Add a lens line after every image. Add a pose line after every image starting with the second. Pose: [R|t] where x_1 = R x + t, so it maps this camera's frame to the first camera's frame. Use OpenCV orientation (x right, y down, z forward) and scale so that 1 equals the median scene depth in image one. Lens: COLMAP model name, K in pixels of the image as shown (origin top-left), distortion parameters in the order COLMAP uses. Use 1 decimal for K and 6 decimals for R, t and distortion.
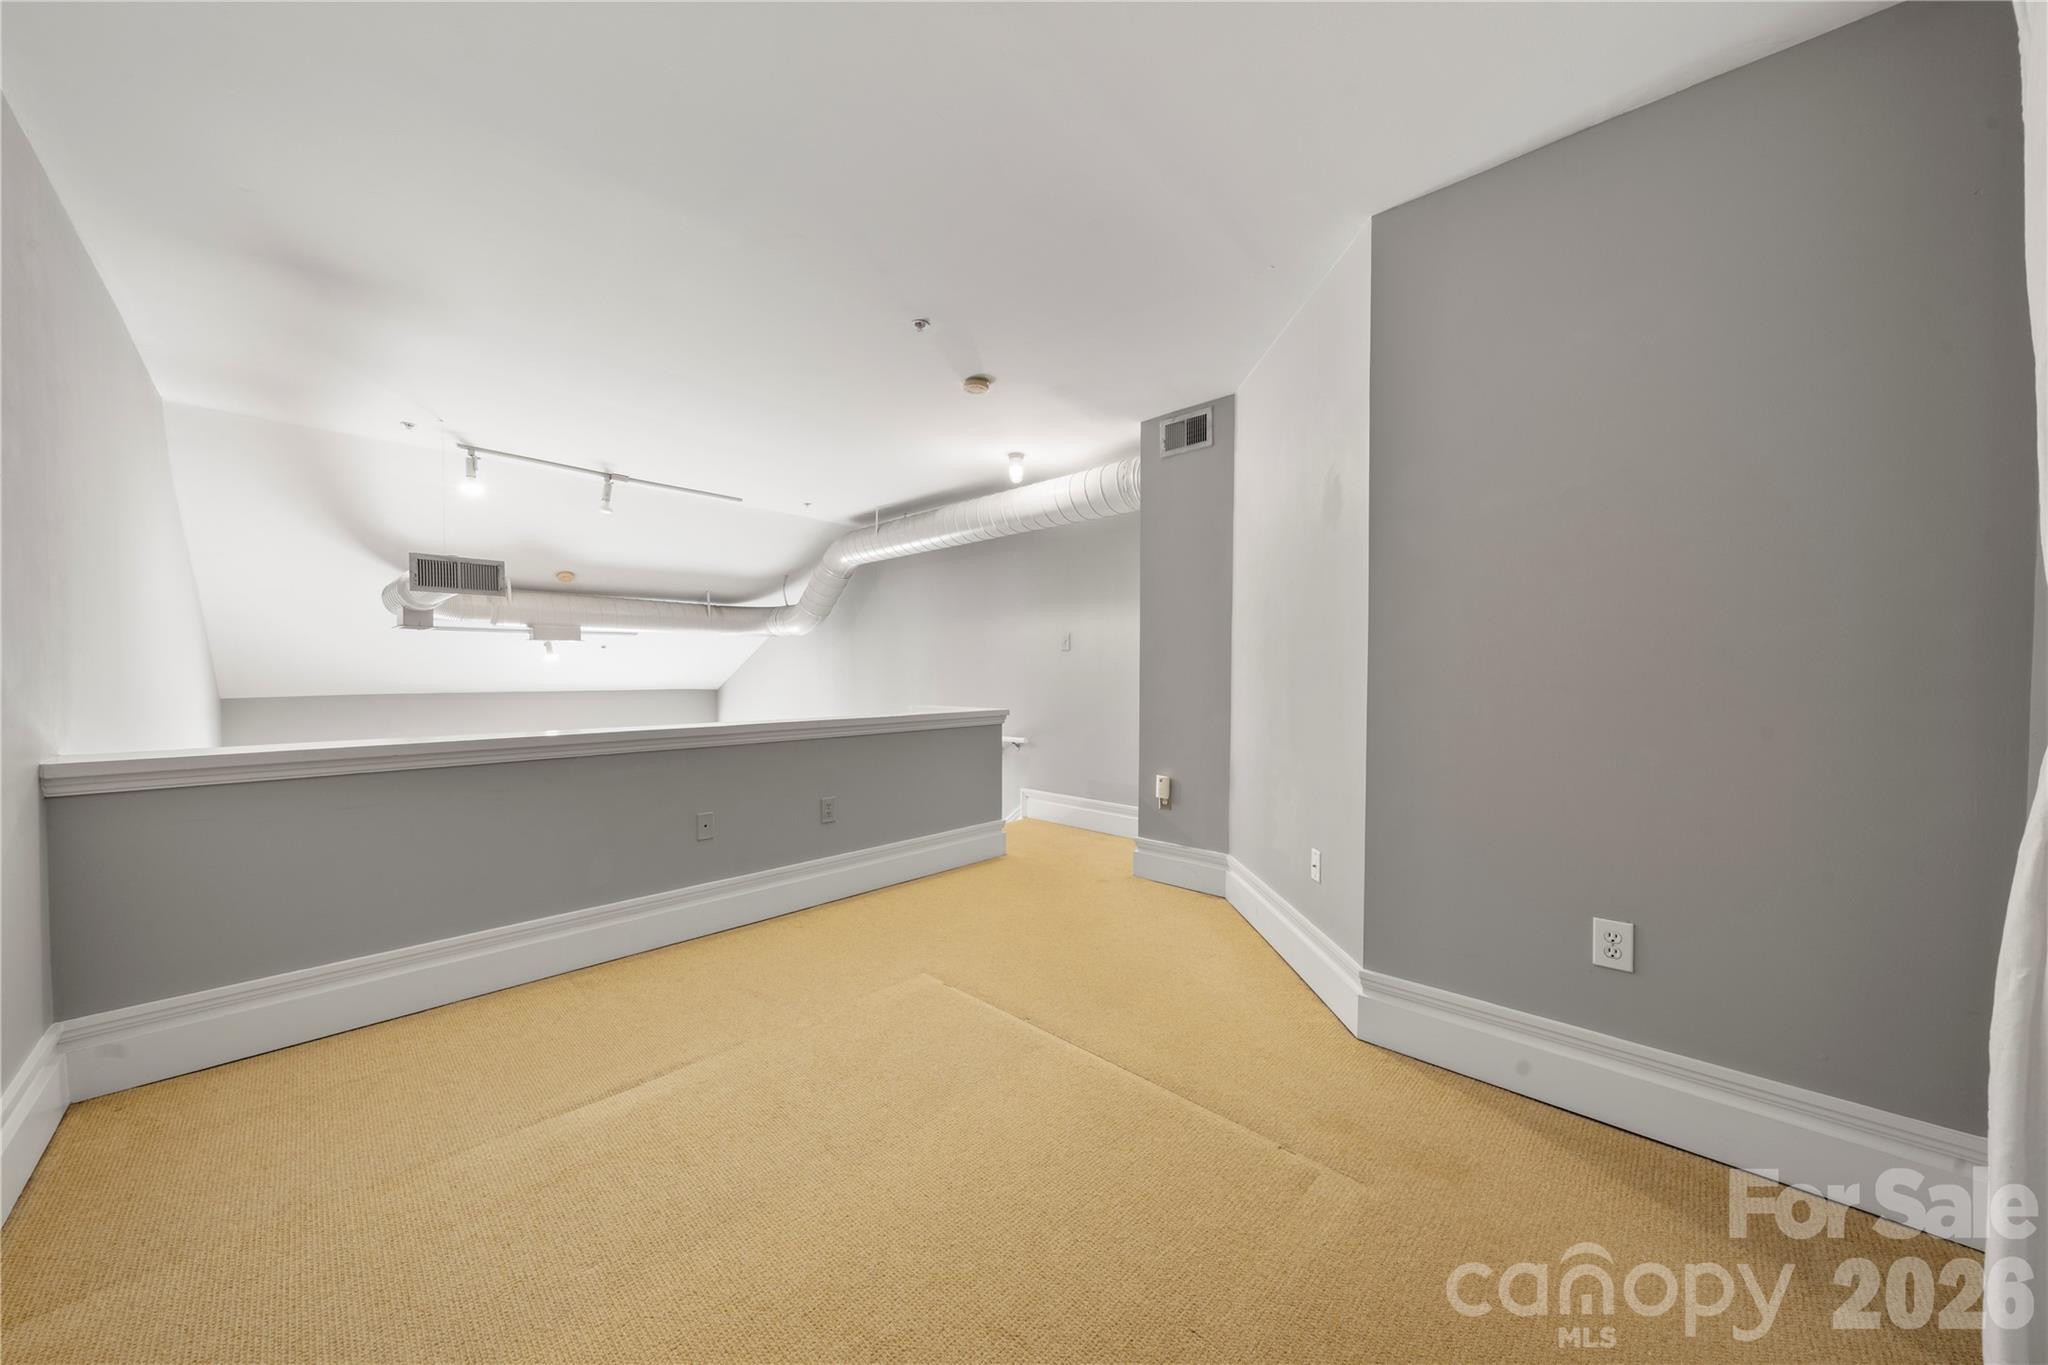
lens RADIAL K [[703.2, 0, 1024.1], [0, 703.2, 679.4], [0, 0, 1]] dist [-0.000464, -0.000031]
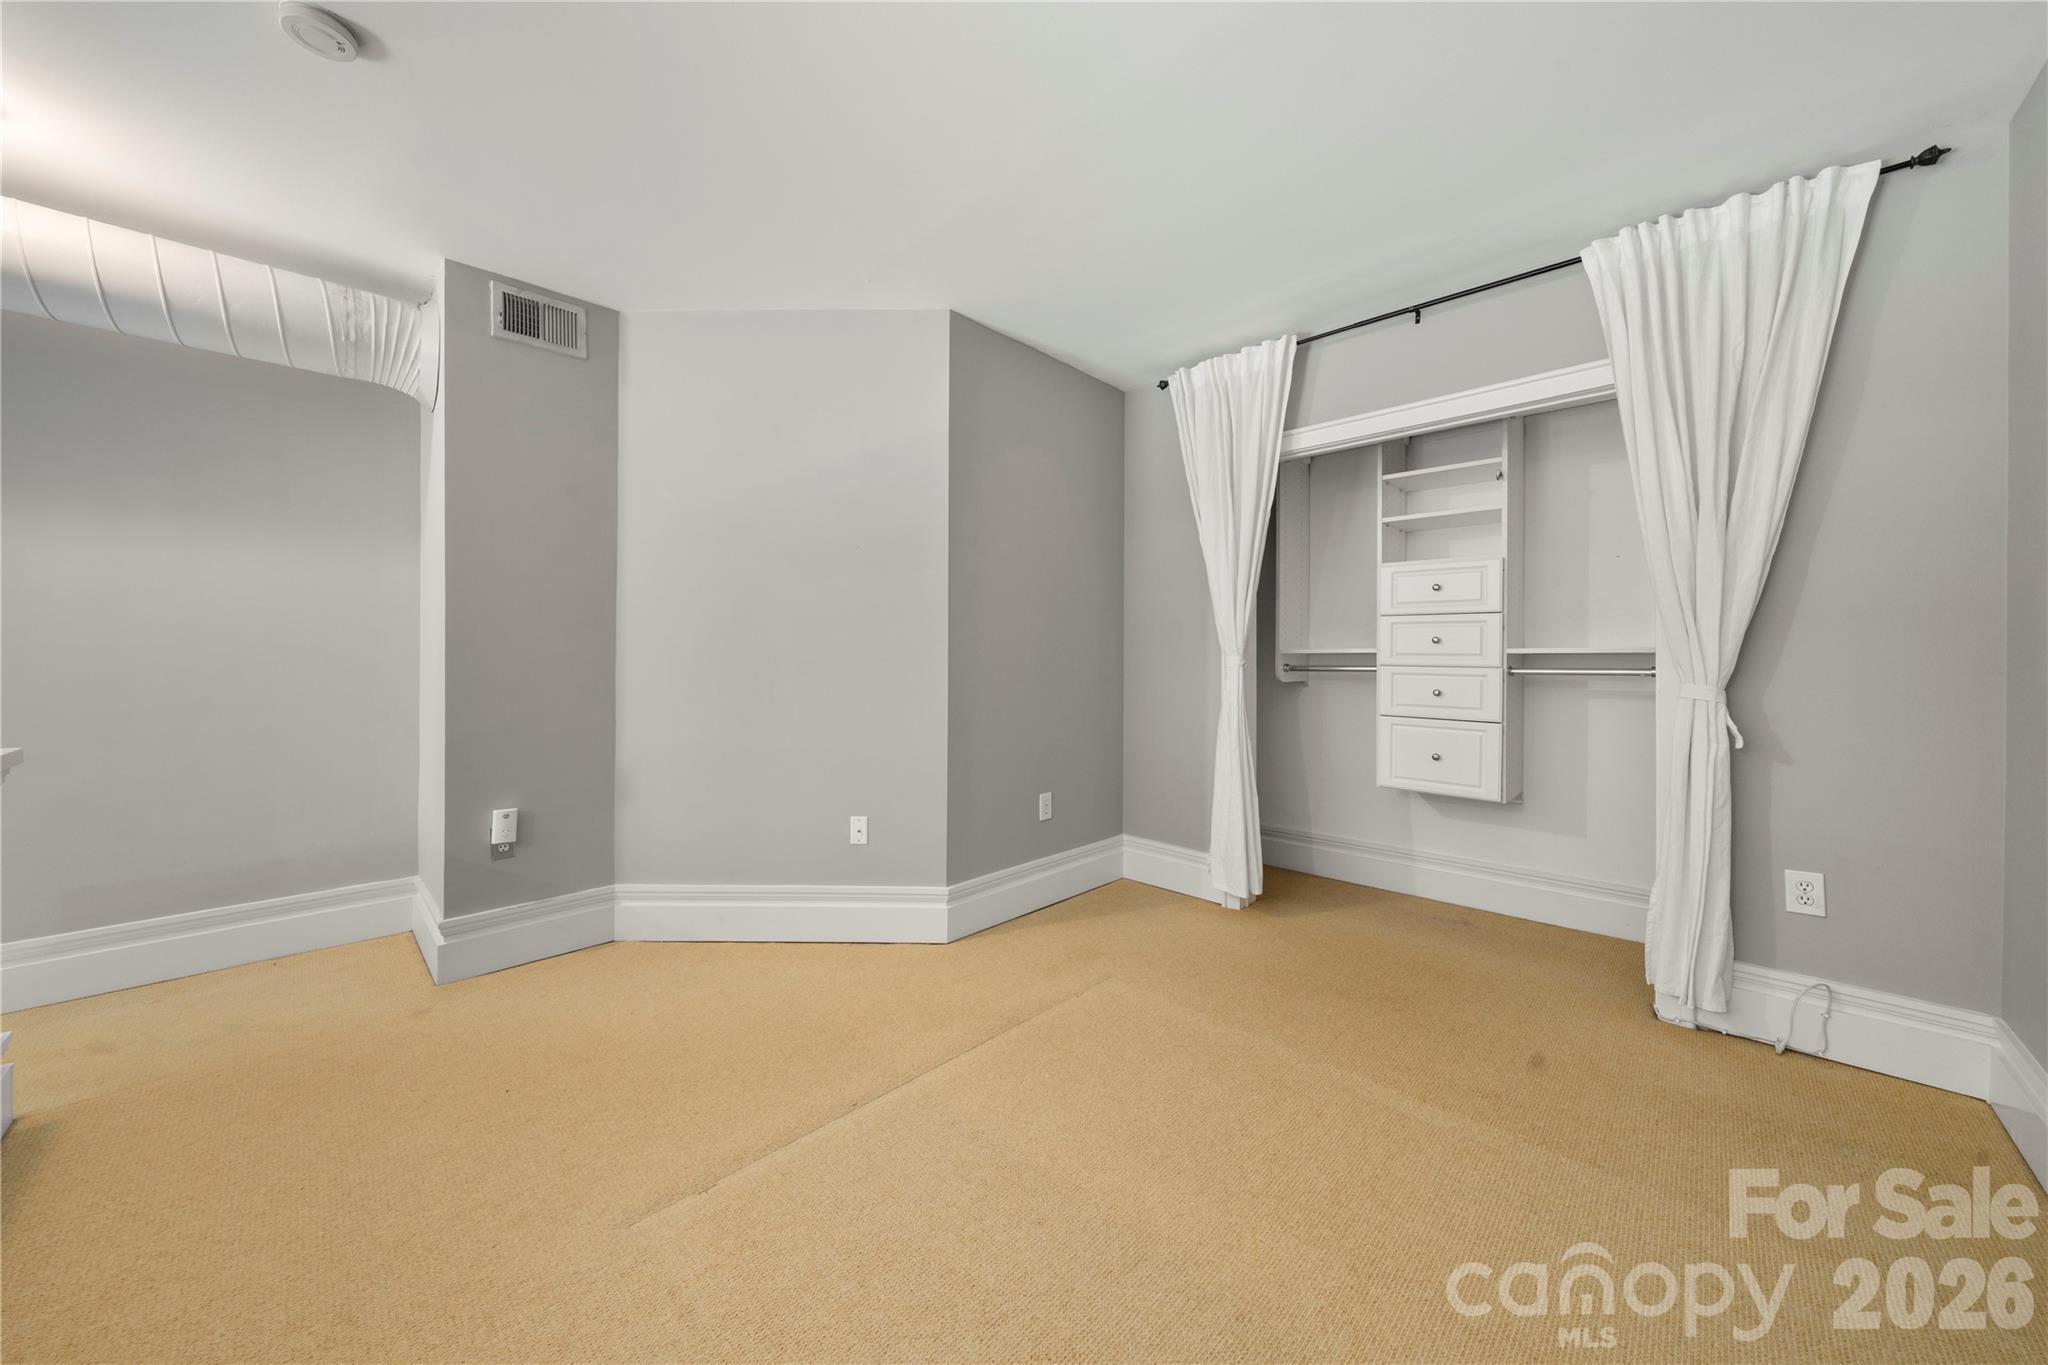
lens RADIAL K [[698.3, 0, 1024.5], [0, 698.3, 662.0], [0, 0, 1]] dist [-0.001694, -0.000115]
pose [[0.021606, -0.011602, 0.999699, -0.483547], [0.007487, 0.999907, 0.011443, -0.009309], [-0.999739, 0.007237, 0.021691, 0.507818]]
